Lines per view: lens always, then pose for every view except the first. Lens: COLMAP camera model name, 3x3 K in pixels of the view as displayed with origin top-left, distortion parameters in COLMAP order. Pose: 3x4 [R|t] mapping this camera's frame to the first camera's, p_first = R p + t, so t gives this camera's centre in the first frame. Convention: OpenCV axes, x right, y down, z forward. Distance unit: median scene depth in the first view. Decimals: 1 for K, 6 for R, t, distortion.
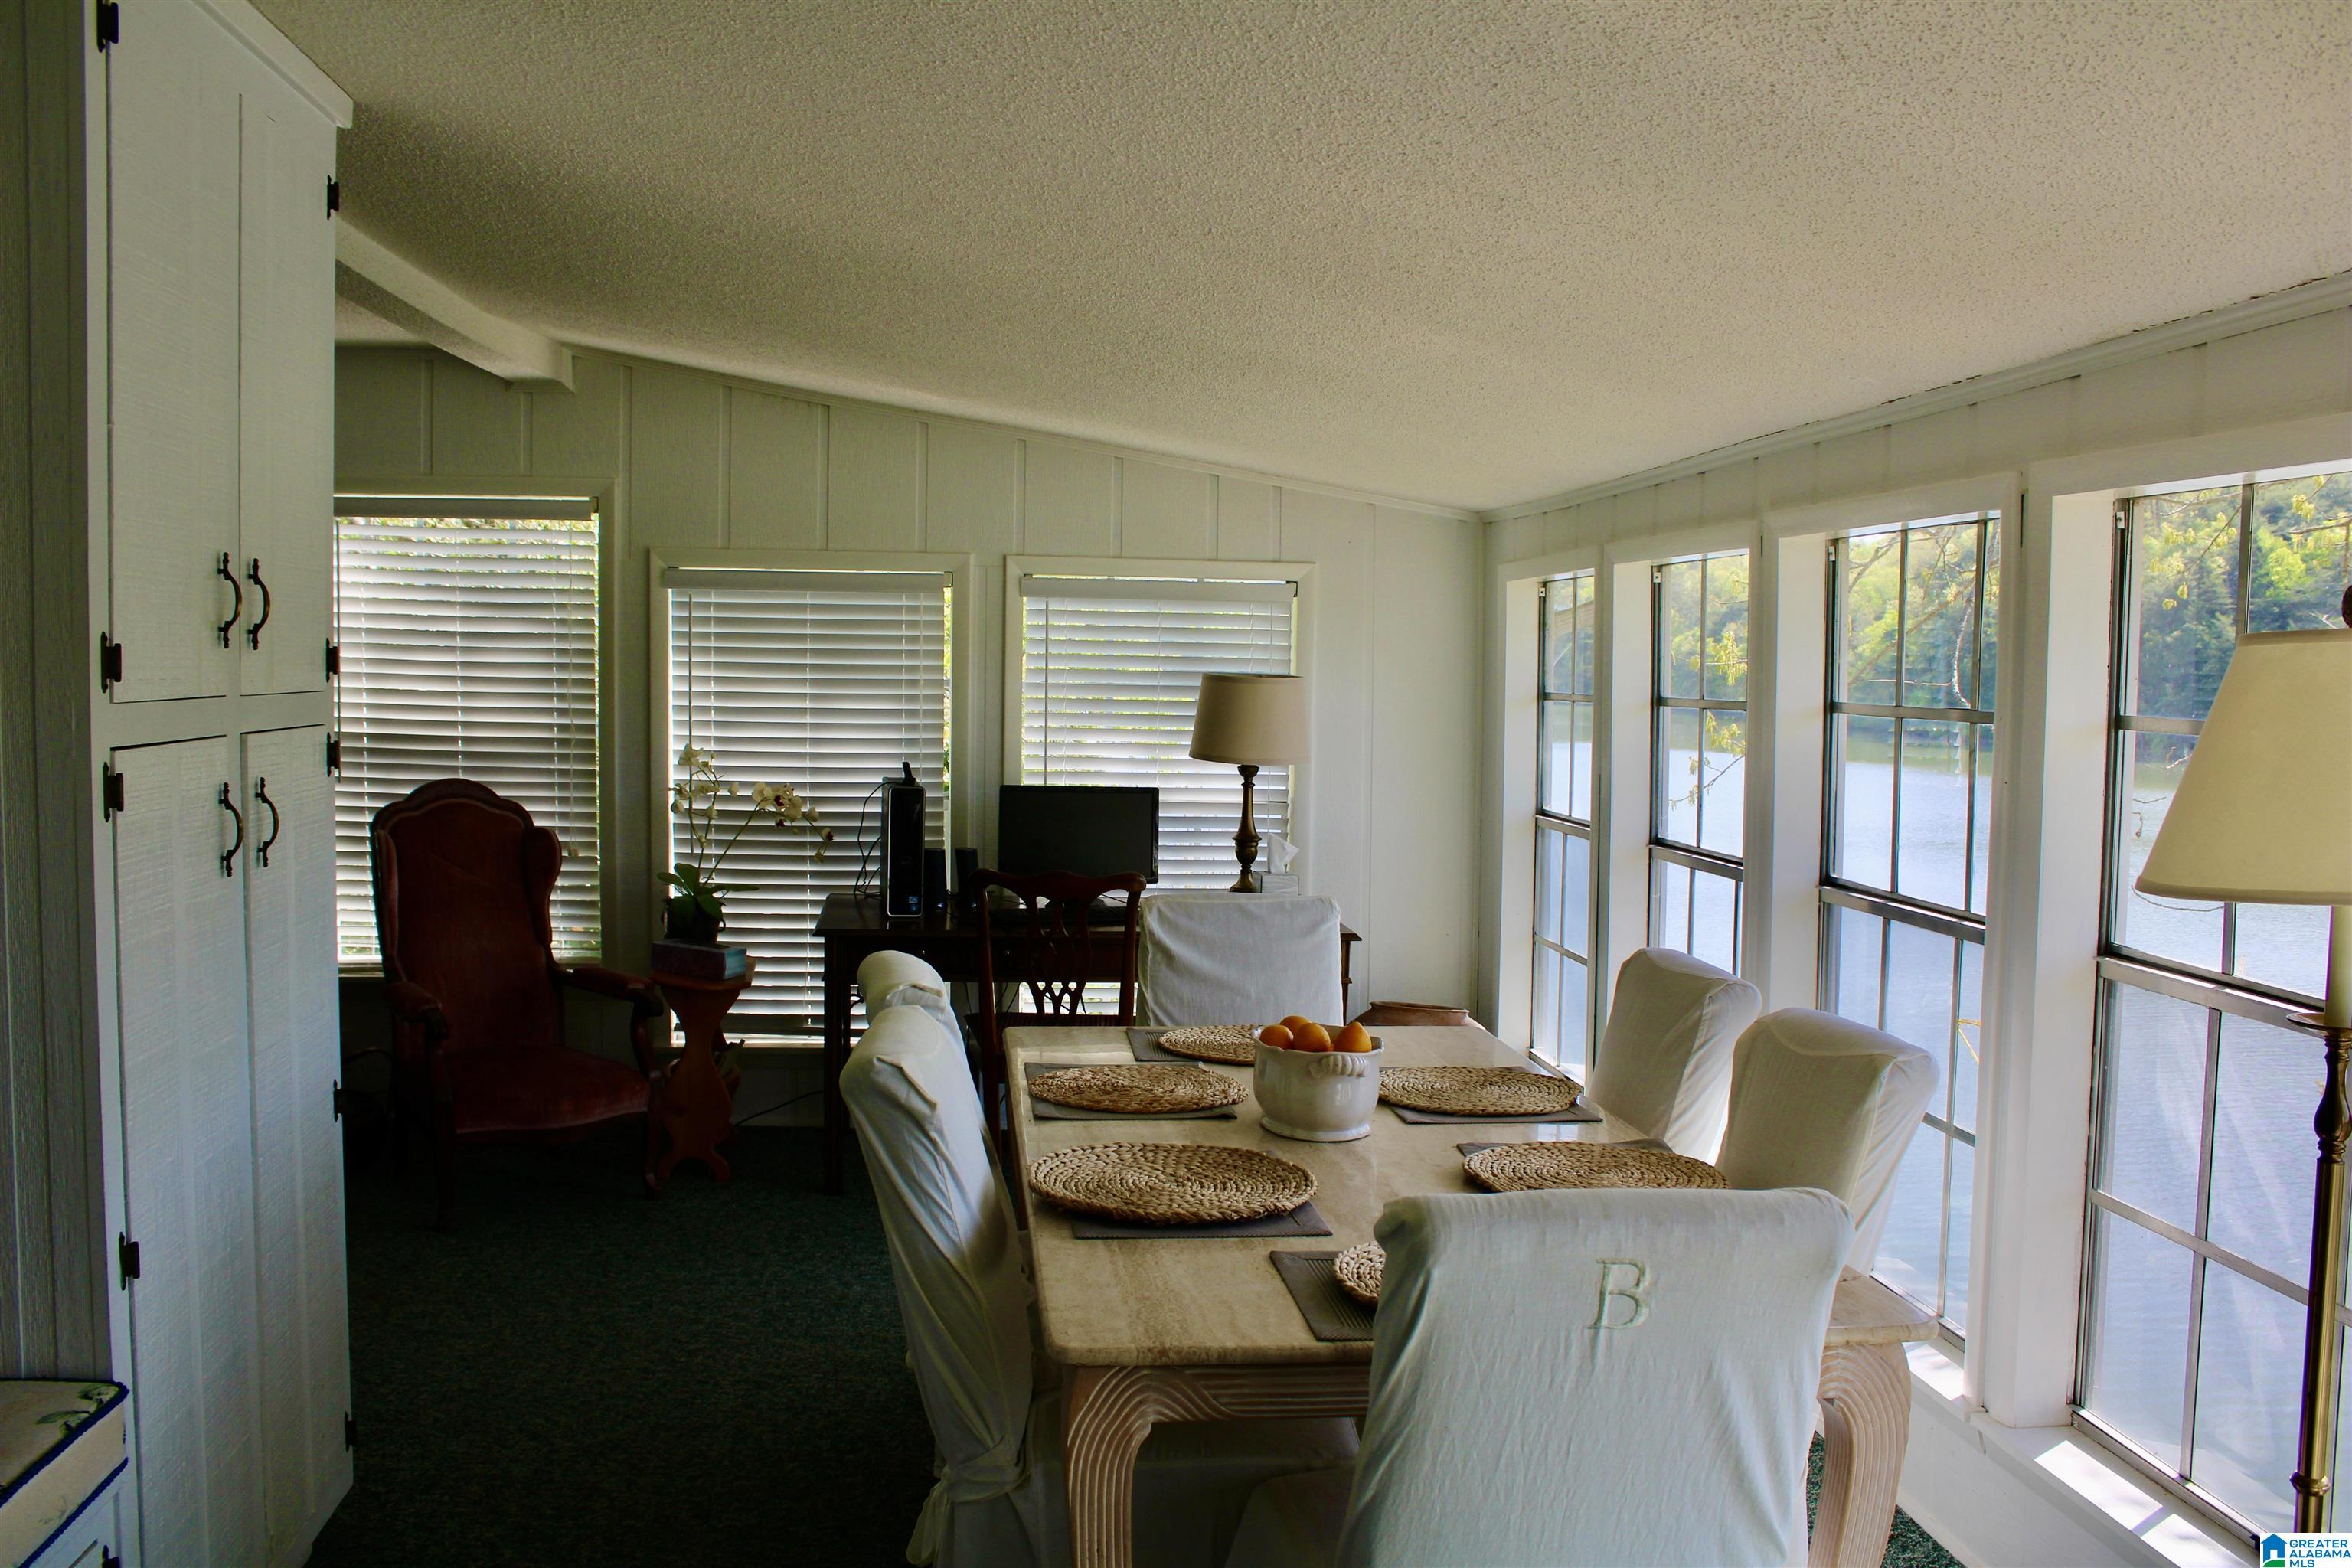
lens RADIAL K [[1963.7, 0, 1176.0], [0, 1963.7, 784.0], [0, 0, 1]] dist [-0.166469, 0.141210]
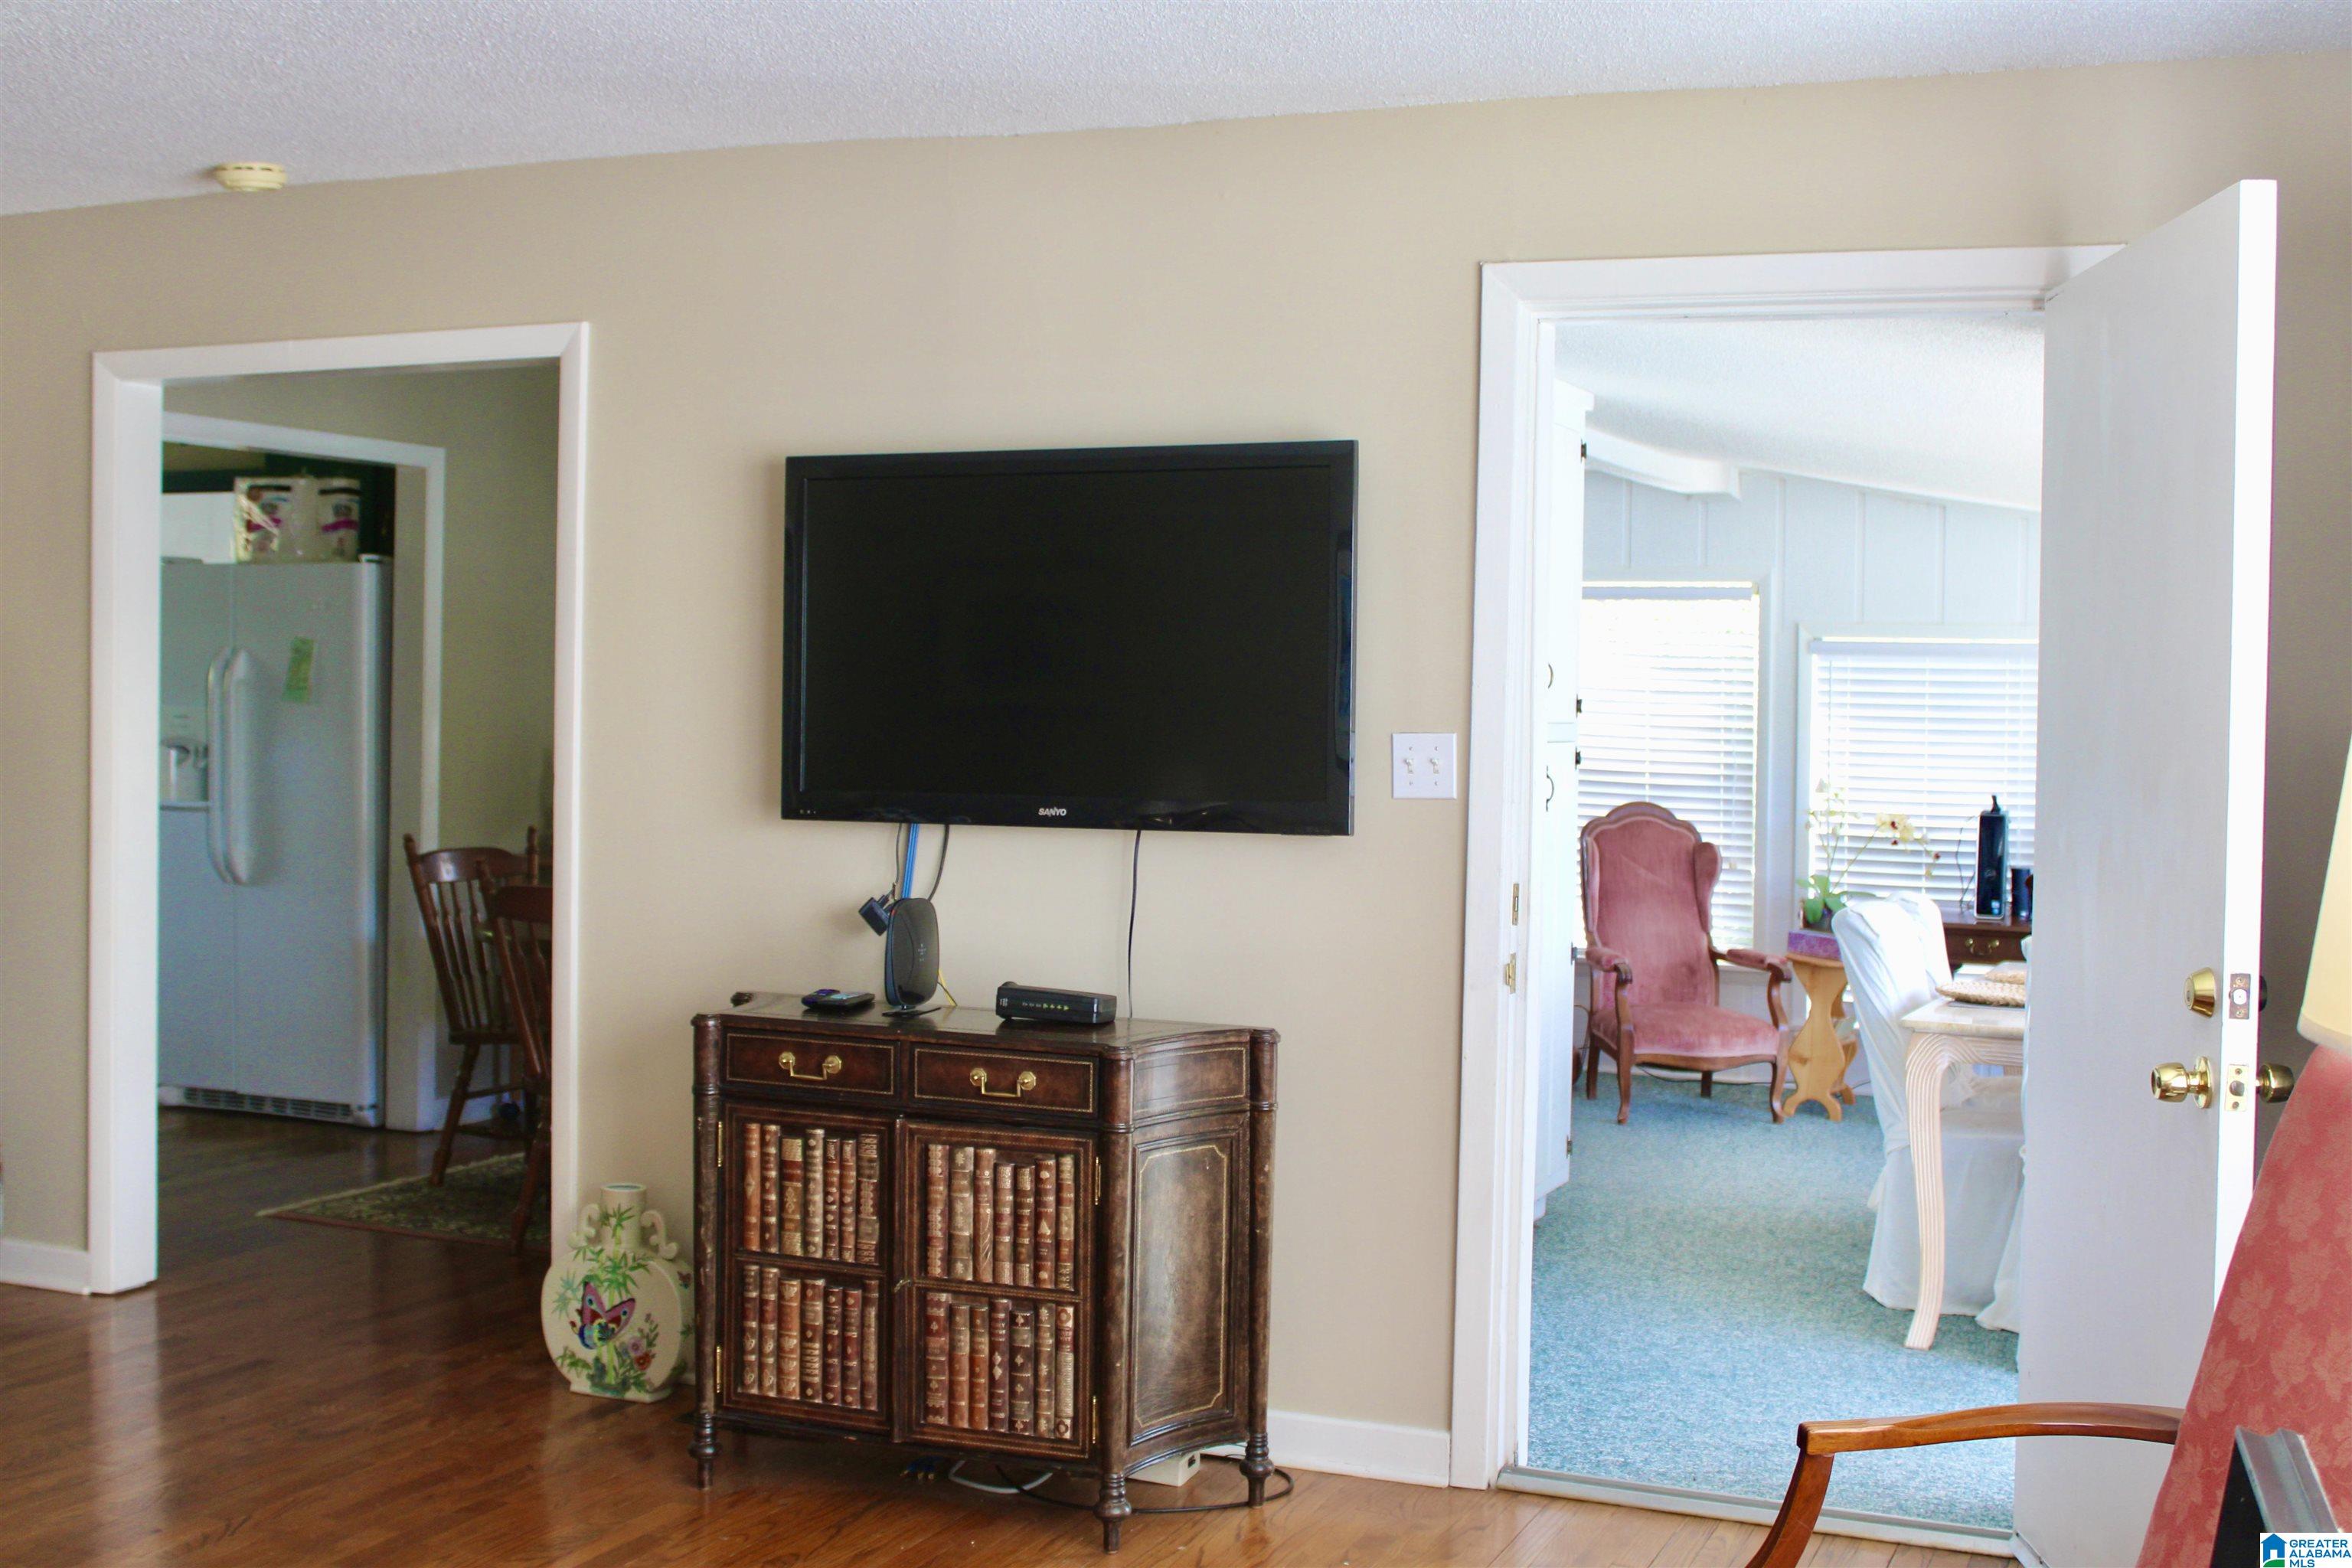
lens RADIAL K [[3243.1, 0, 1176.0], [0, 3243.1, 784.0], [0, 0, 1]] dist [-0.120155, -0.009474]
pose [[0.876908, 0.011930, -0.480511, 0.404499], [-0.035447, 0.998575, -0.039896, 0.084786], [0.479350, 0.052018, 0.876081, -1.083315]]
